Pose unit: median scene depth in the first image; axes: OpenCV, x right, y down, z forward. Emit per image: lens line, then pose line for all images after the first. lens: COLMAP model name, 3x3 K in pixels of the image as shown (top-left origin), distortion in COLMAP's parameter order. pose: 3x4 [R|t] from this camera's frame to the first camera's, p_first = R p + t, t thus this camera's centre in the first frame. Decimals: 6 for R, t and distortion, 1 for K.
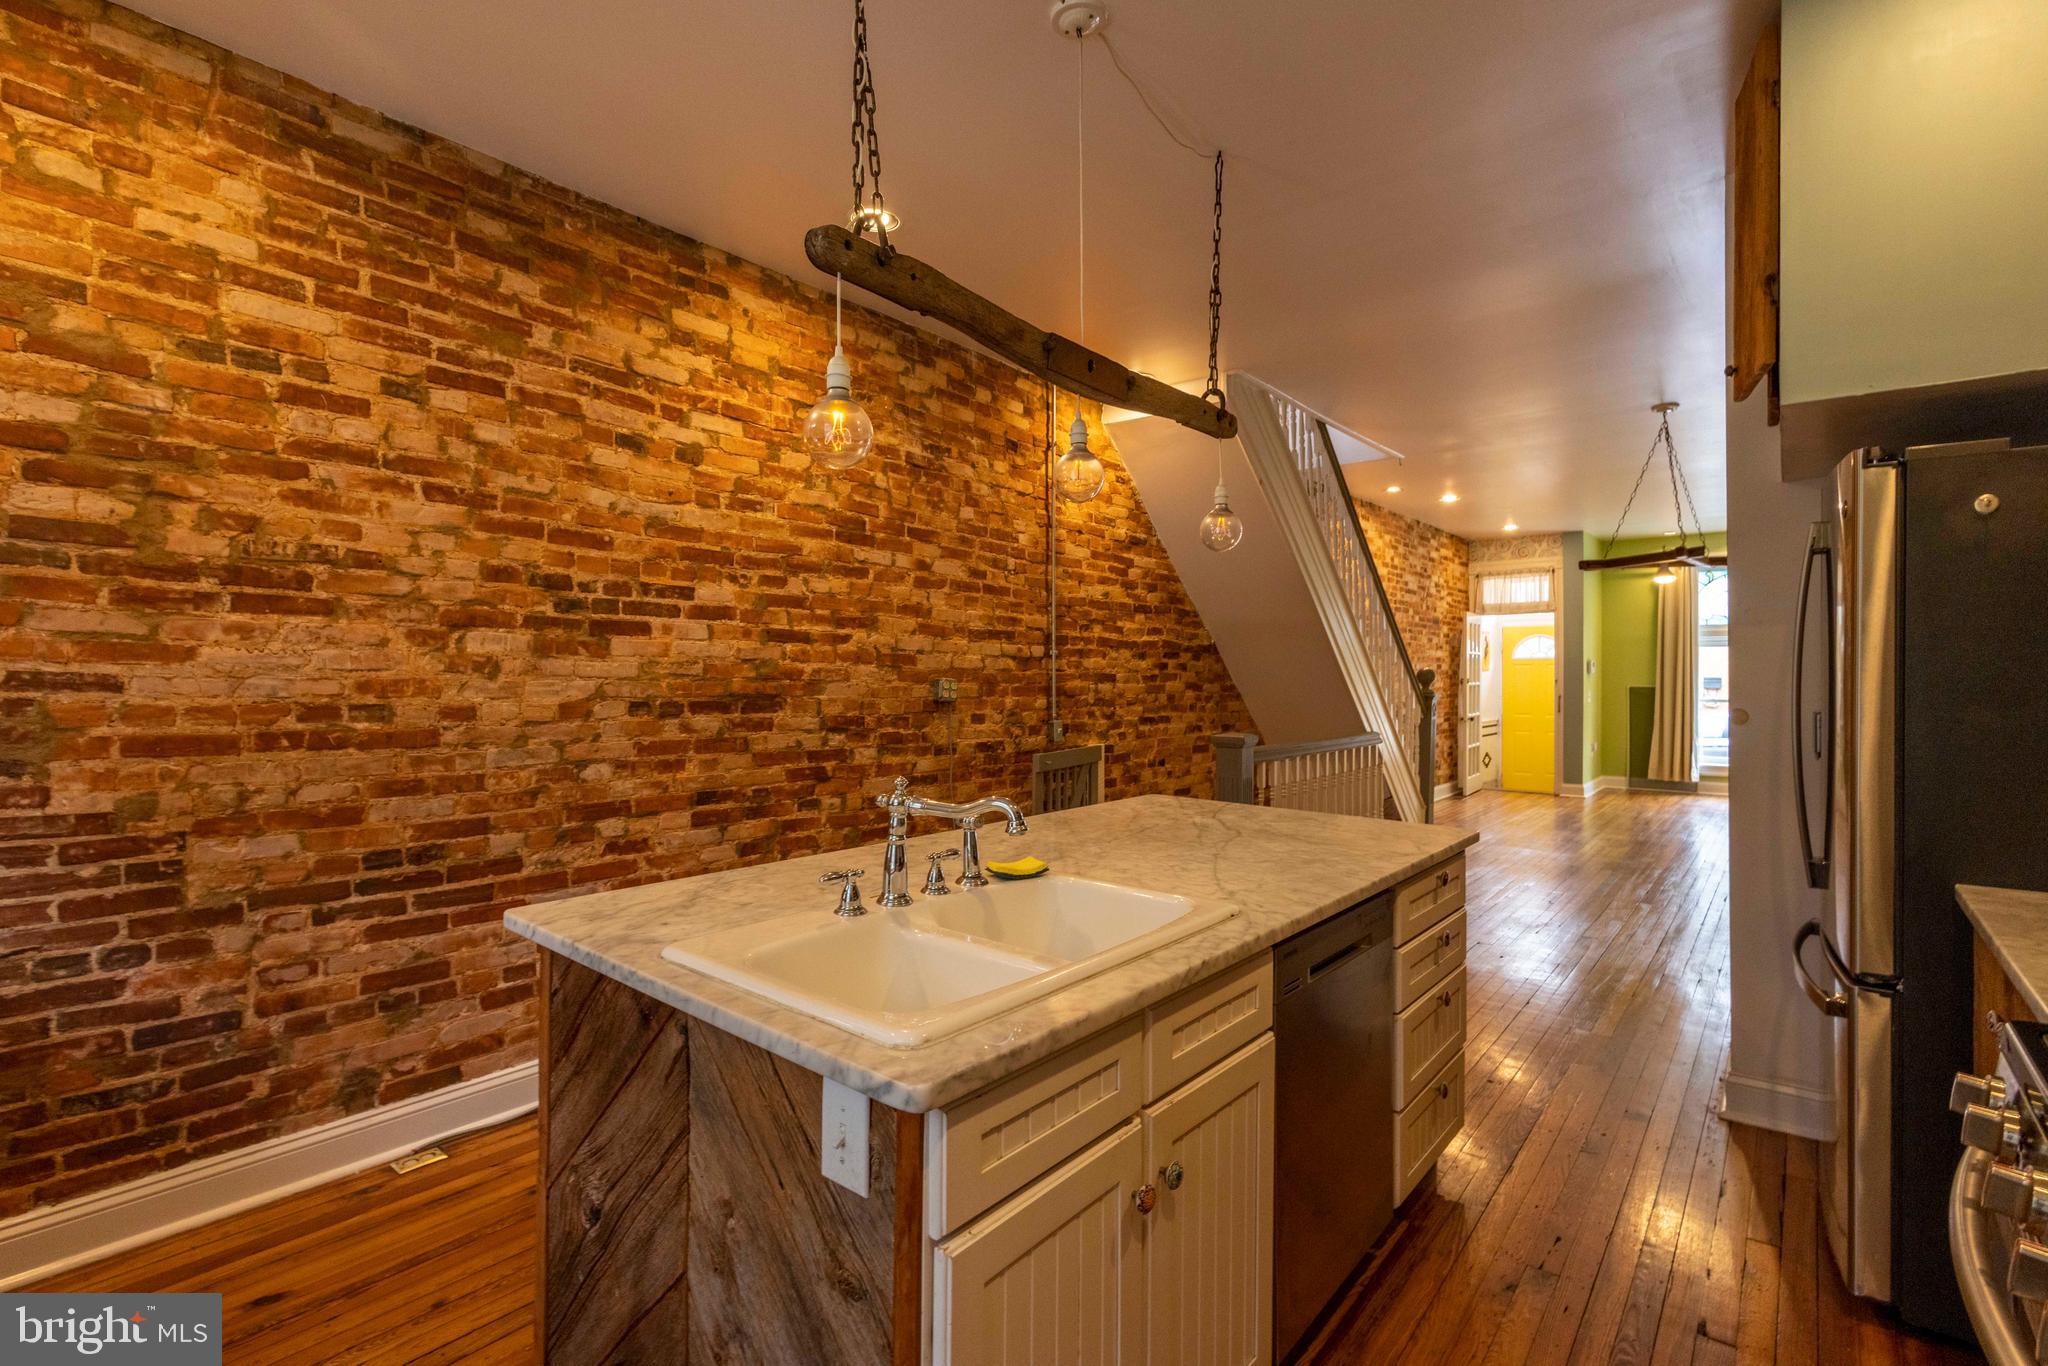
lens RADIAL K [[960.5, 0, 1027.6], [0, 960.5, 683.1], [0, 0, 1]] dist [0.015125, -0.002636]
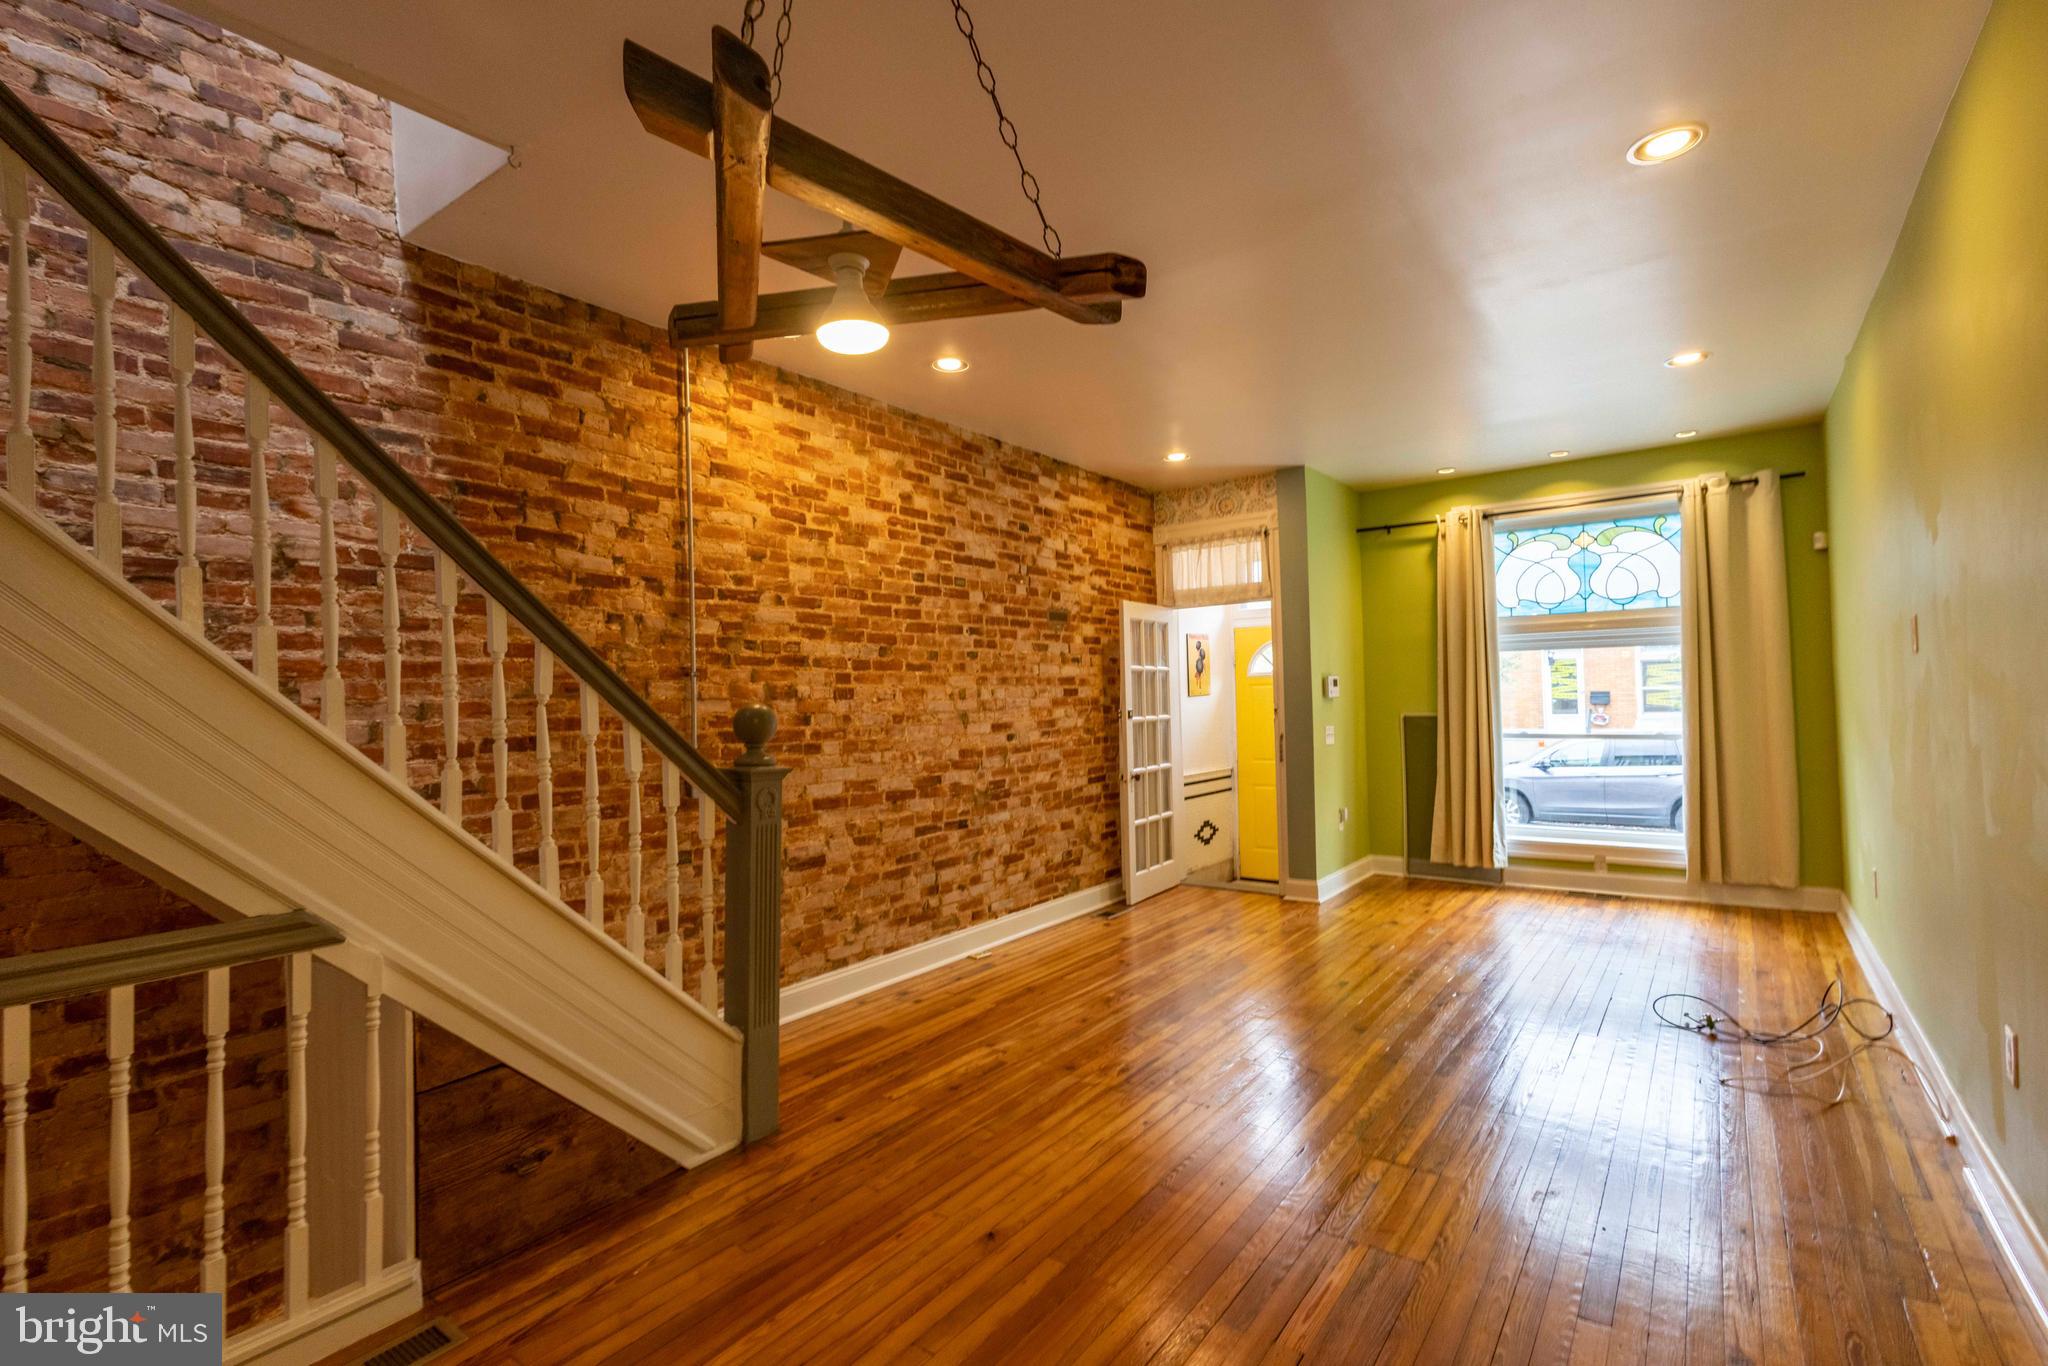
lens RADIAL K [[926.7, 0, 1041.2], [0, 926.7, 685.3], [0, 0, 1]] dist [0.004257, 0.000380]
pose [[0.998549, -0.021365, 0.049425, 0.366858], [0.022401, 0.999539, -0.020495, -0.009769], [-0.048964, 0.021573, 0.998568, 0.412760]]
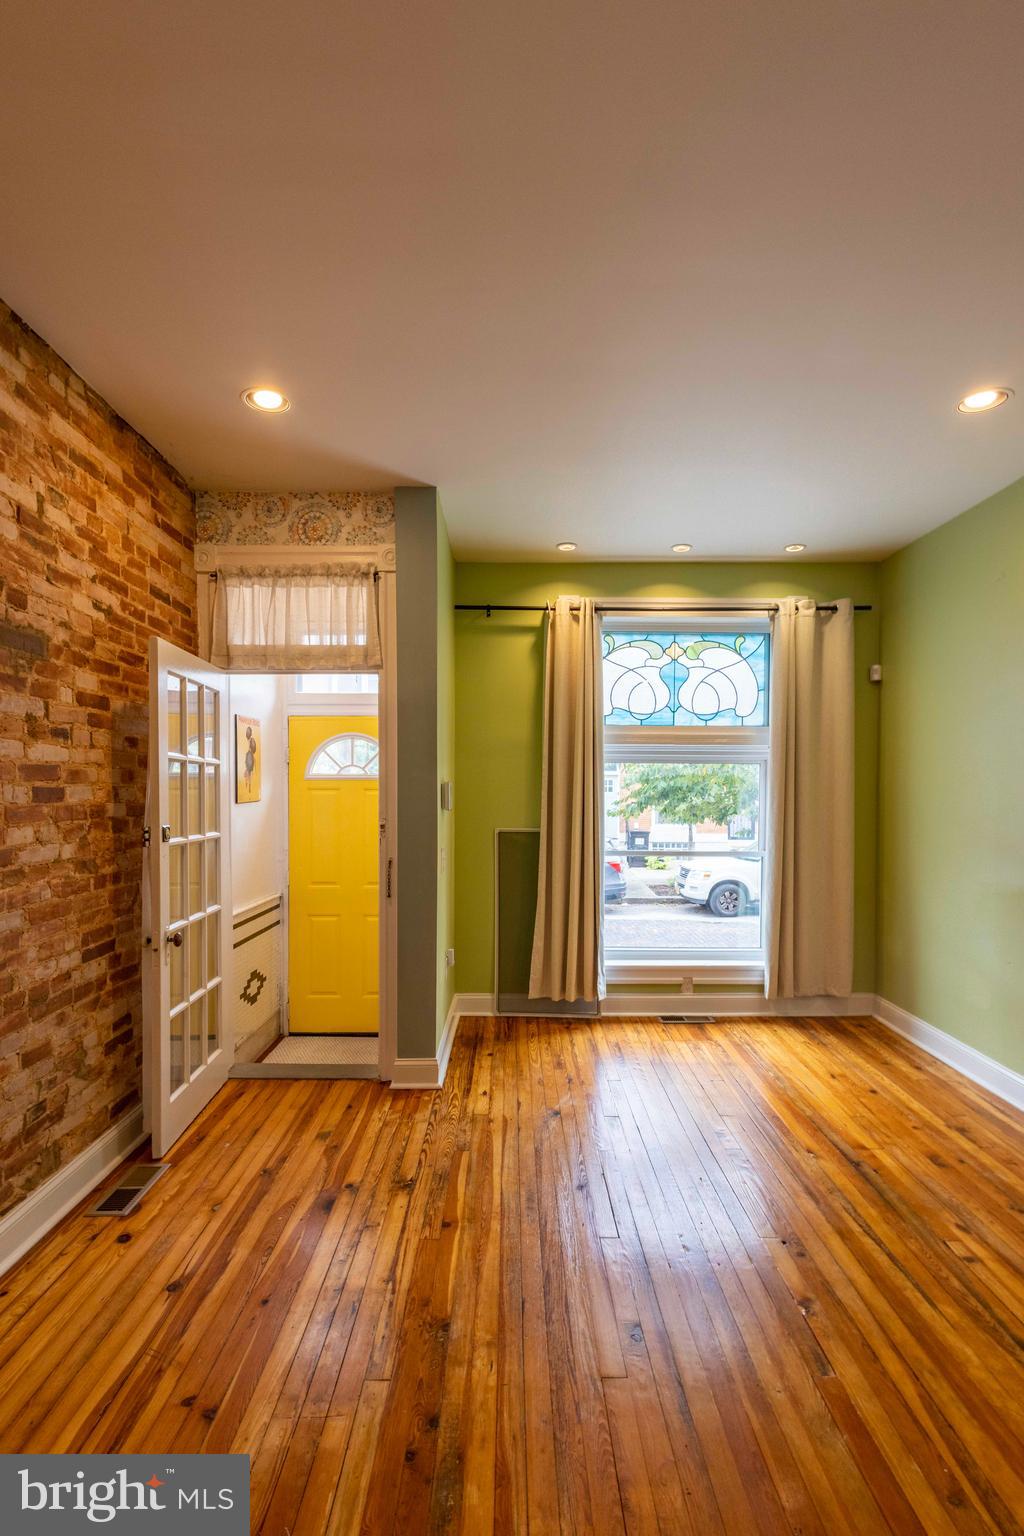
lens RADIAL K [[720.4, 0, 502.5], [0, 720.4, 813.7], [0, 0, 1]] dist [0.015125, -0.002636]
pose [[0.781761, -0.011943, 0.623463, 0.381798], [-0.002108, 0.999760, 0.021795, -0.015789], [-0.623574, -0.018353, 0.781549, 0.701452]]
